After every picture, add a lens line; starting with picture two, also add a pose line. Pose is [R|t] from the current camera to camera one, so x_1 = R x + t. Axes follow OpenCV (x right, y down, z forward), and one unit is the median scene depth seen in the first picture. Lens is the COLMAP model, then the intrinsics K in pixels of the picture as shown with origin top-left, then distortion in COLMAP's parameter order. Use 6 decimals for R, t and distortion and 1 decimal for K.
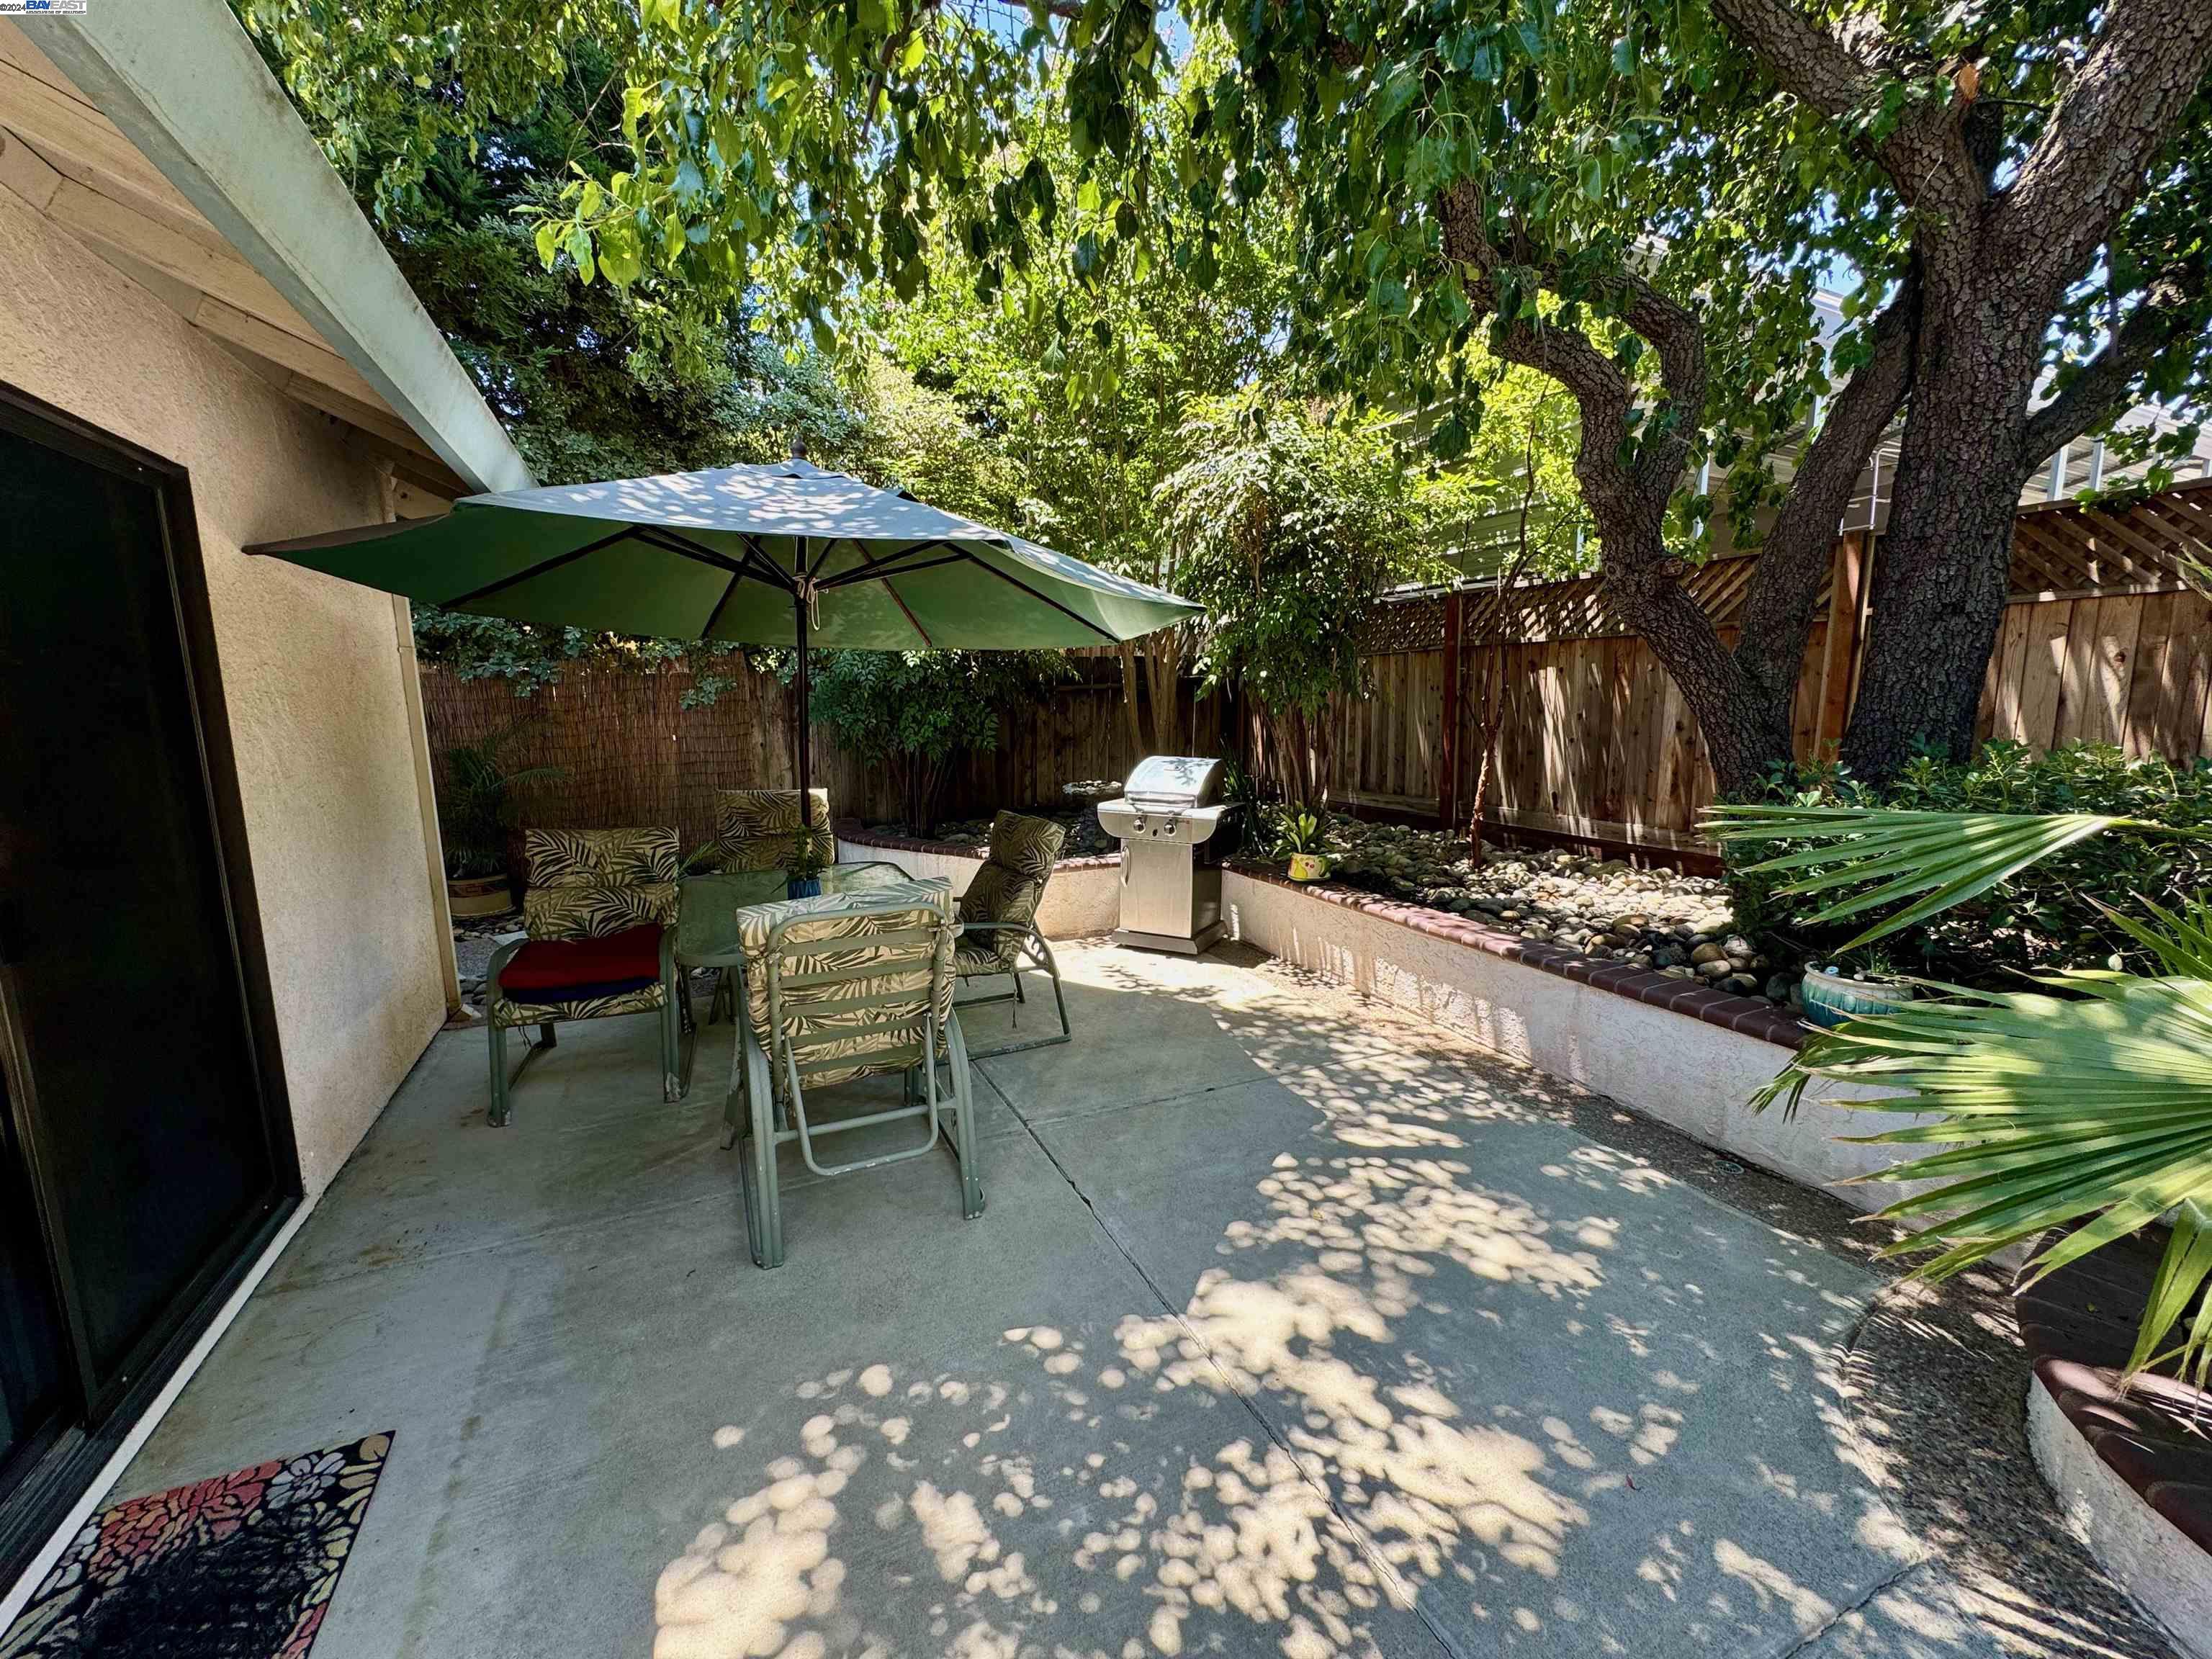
lens RADIAL K [[882.8, 0, 1109.7], [0, 882.8, 827.5], [0, 0, 1]] dist [-0.003422, 0.000214]
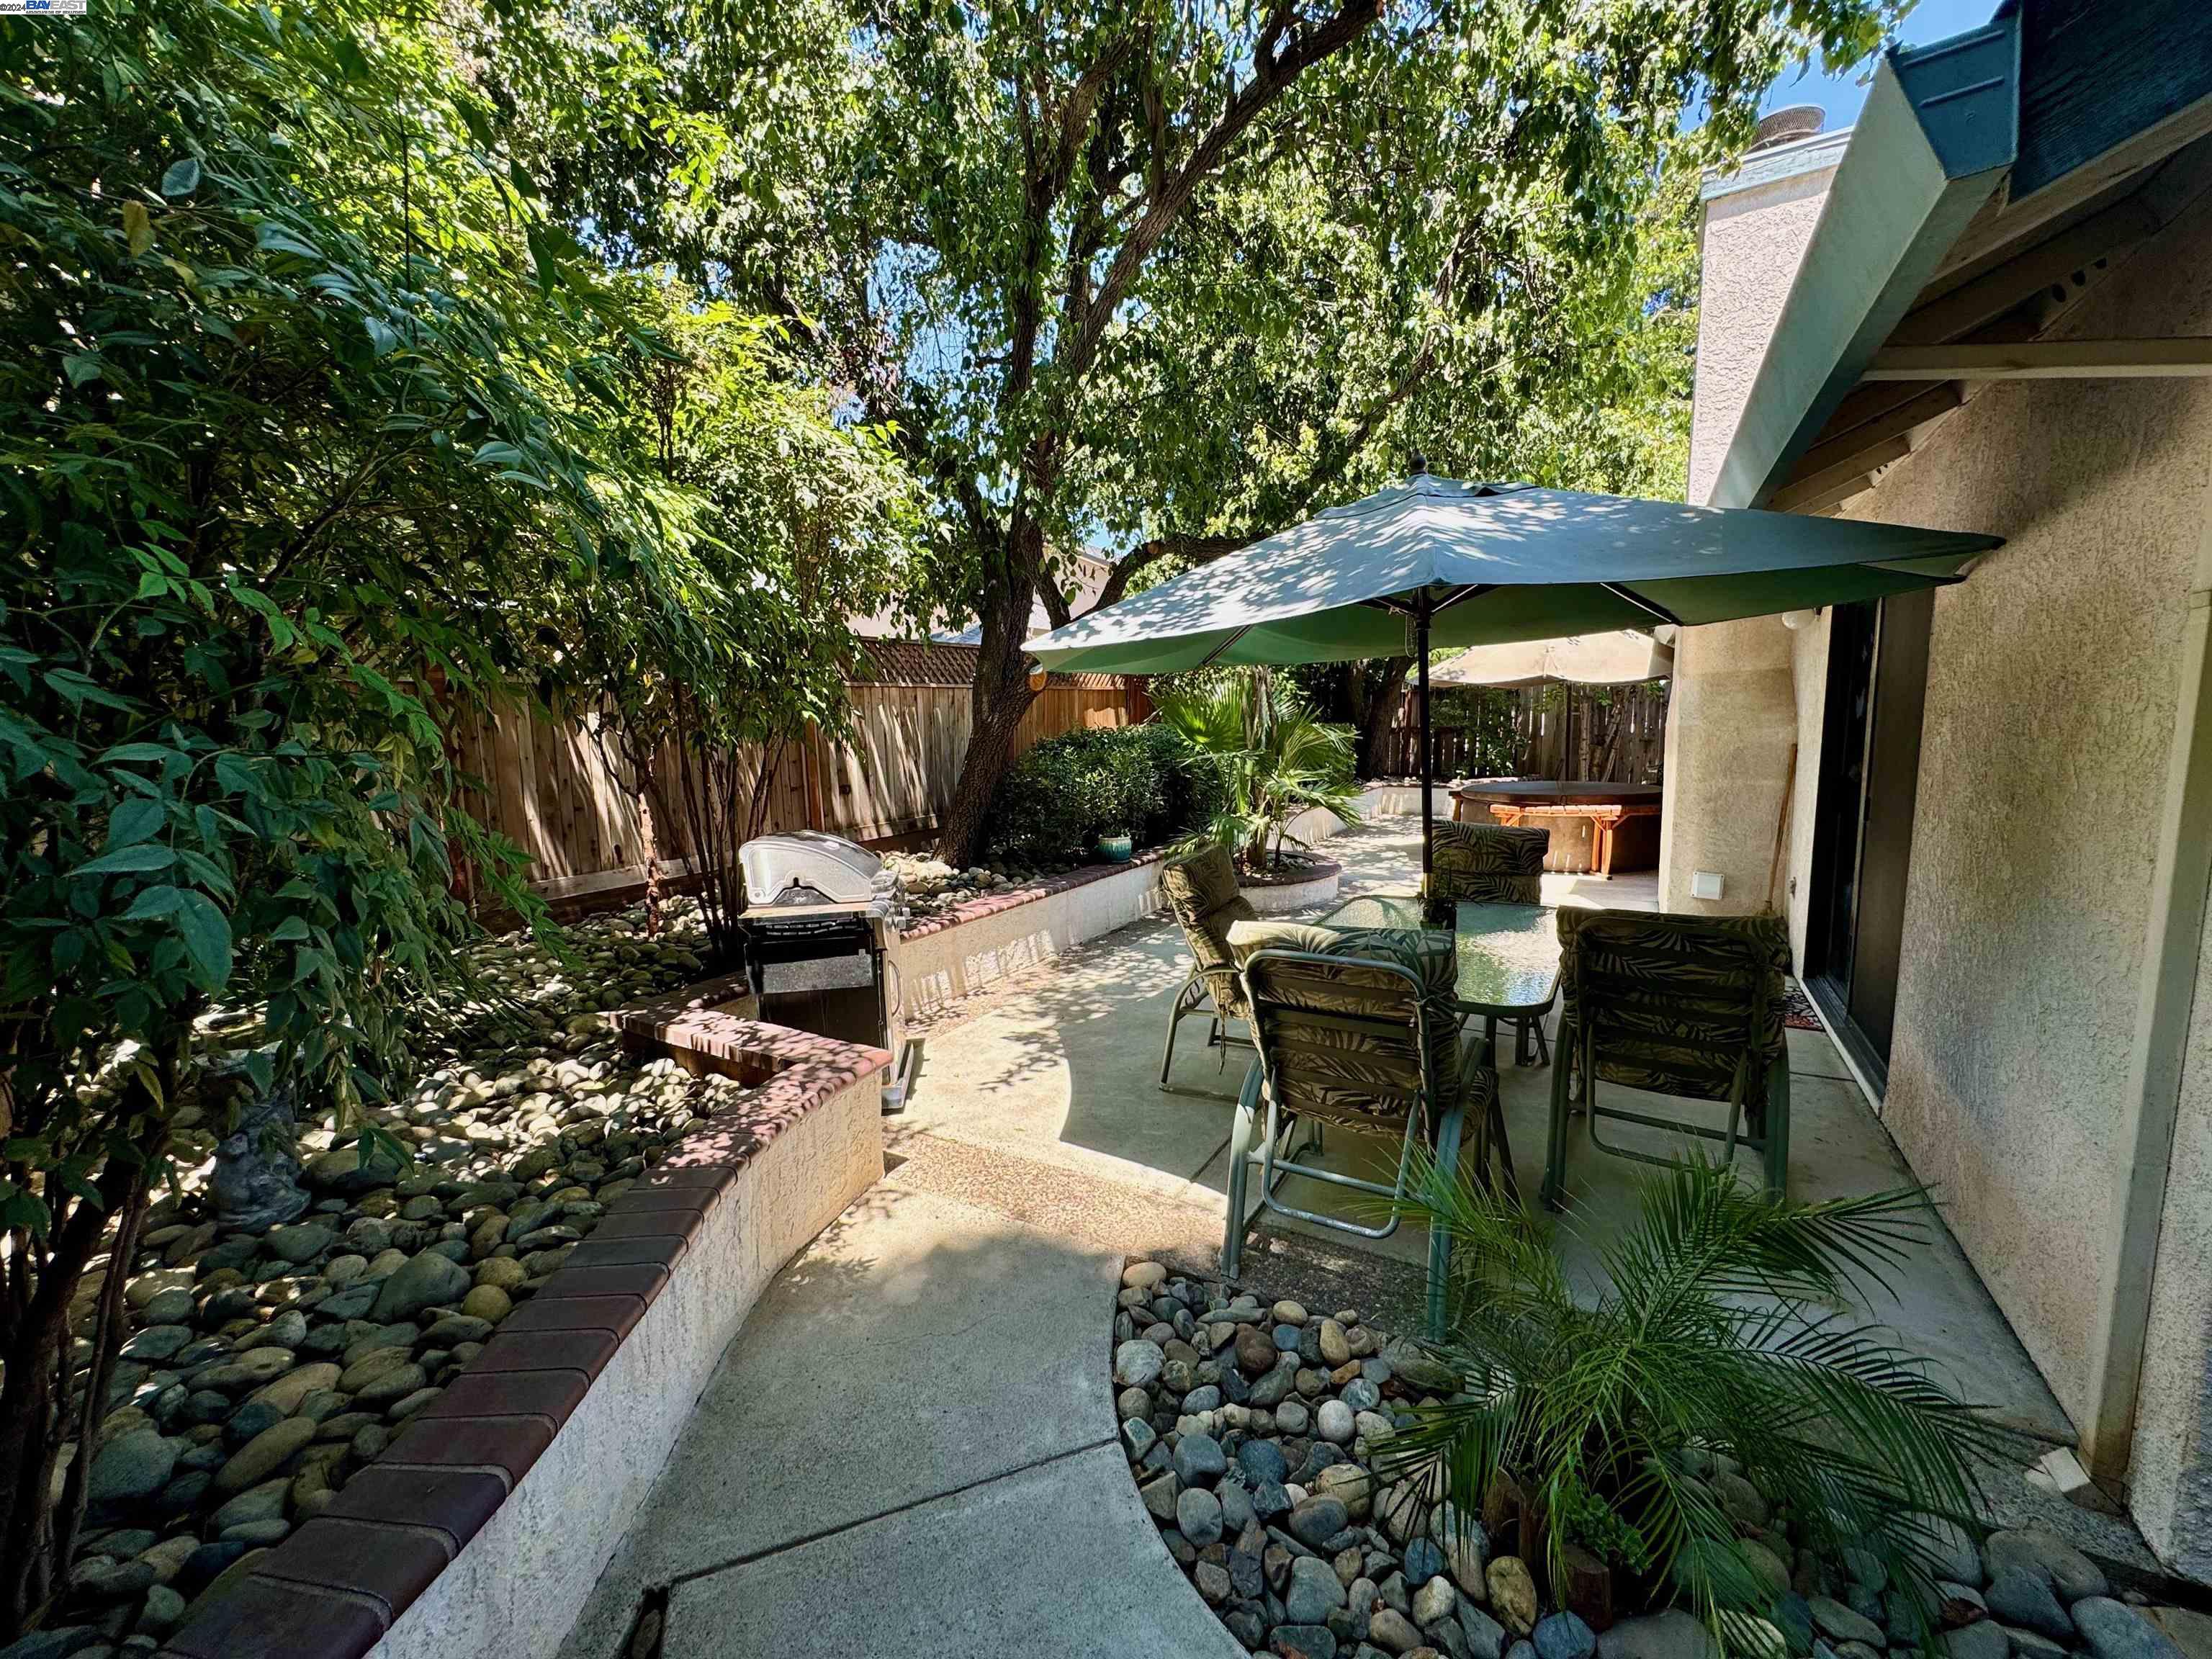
lens RADIAL K [[882.8, 0, 1109.6], [0, 882.8, 829.6], [0, 0, 1]] dist [-0.003422, 0.000214]
pose [[-0.559476, -0.082098, 0.824770, -0.883259], [0.151876, 0.968080, 0.199386, -0.258114], [-0.814813, 0.236815, -0.529149, 1.689469]]
